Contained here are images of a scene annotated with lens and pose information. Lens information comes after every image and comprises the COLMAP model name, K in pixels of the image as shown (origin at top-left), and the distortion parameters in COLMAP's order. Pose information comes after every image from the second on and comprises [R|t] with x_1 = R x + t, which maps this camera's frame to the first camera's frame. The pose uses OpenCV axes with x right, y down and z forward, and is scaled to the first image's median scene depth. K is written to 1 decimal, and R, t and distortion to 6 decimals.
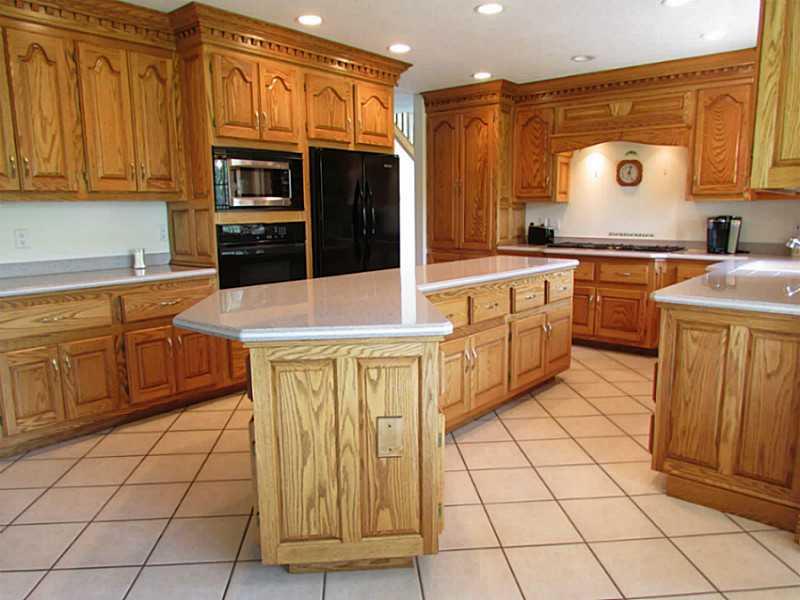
lens RADIAL K [[577.8, 0, 394.8], [0, 577.8, 305.5], [0, 0, 1]] dist [-0.057675, 0.033216]
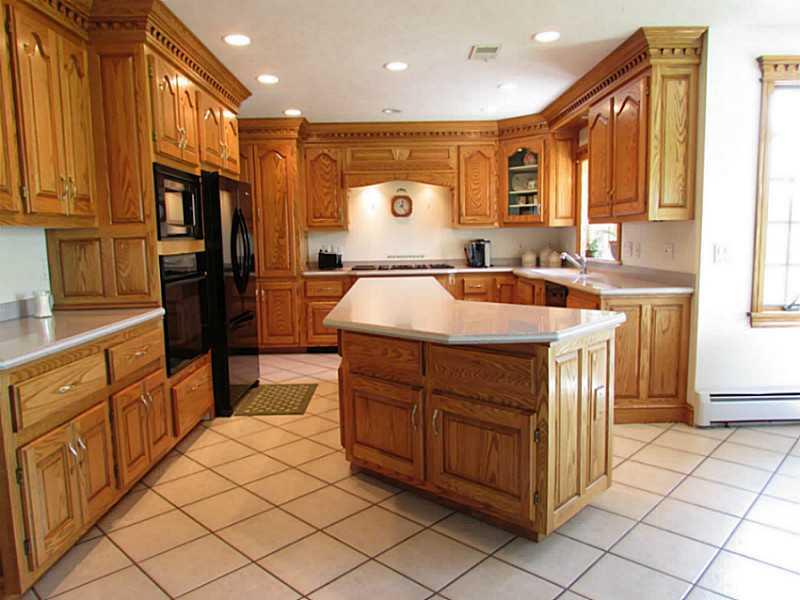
lens RADIAL K [[577.8, 0, 393.9], [0, 577.8, 303.4], [0, 0, 1]] dist [-0.057675, 0.033216]
pose [[0.748835, -0.081978, 0.657666, -0.468871], [0.119022, 0.992822, -0.011766, -0.015332], [-0.651981, 0.087087, 0.753218, 0.113319]]
